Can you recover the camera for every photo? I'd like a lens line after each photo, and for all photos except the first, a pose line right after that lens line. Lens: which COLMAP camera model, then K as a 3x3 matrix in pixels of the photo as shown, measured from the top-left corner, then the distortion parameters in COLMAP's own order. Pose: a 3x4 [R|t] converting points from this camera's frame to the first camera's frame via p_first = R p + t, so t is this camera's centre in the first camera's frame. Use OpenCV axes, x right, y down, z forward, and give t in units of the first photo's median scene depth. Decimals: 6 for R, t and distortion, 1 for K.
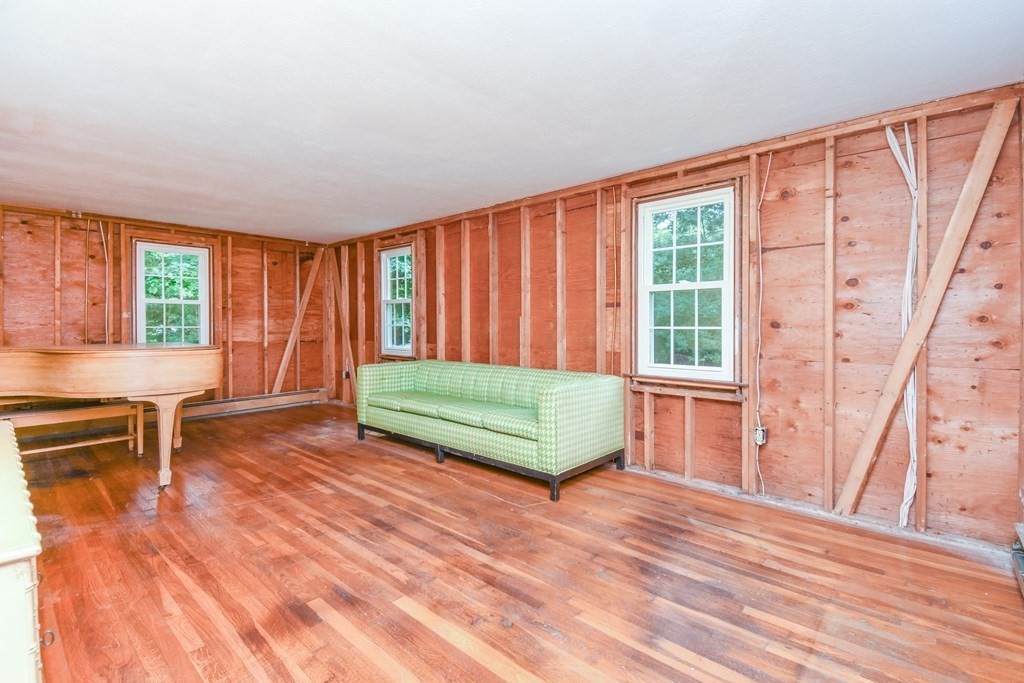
lens RADIAL K [[460.1, 0, 512.0], [0, 460.1, 341.5], [0, 0, 1]] dist [0.007080, -0.000668]
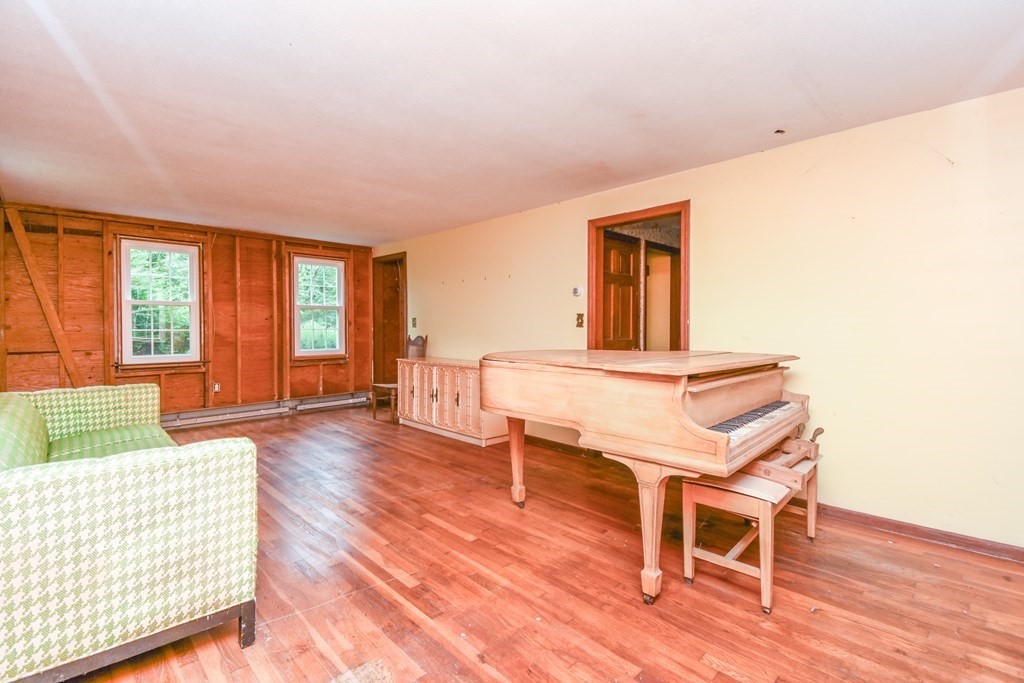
lens RADIAL K [[446.1, 0, 508.2], [0, 446.1, 337.8], [0, 0, 1]] dist [0.023404, -0.015287]
pose [[-0.997976, 0.008690, 0.062991, -0.940407], [0.012957, 0.997624, 0.067661, -0.090256], [-0.062254, 0.068341, -0.995718, 2.225966]]
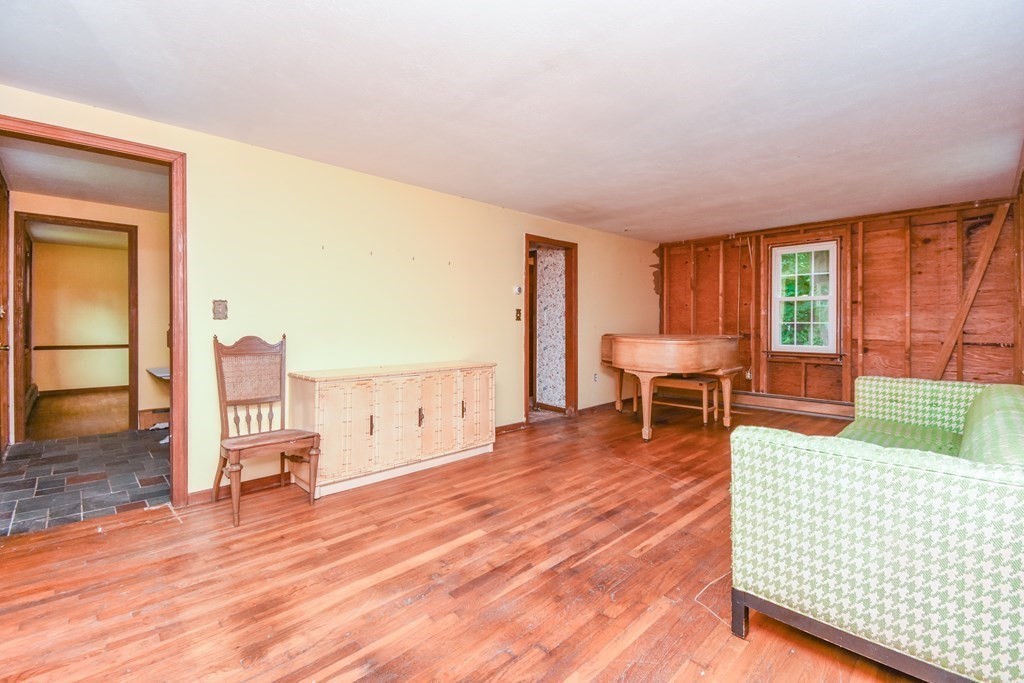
lens RADIAL K [[458.5, 0, 506.0], [0, 458.5, 339.4], [0, 0, 1]] dist [0.019487, -0.000262]
pose [[-0.084664, 0.042801, -0.995490, 0.725356], [-0.039313, 0.998156, 0.046259, -0.030328], [0.995634, 0.043052, -0.082825, 0.820080]]
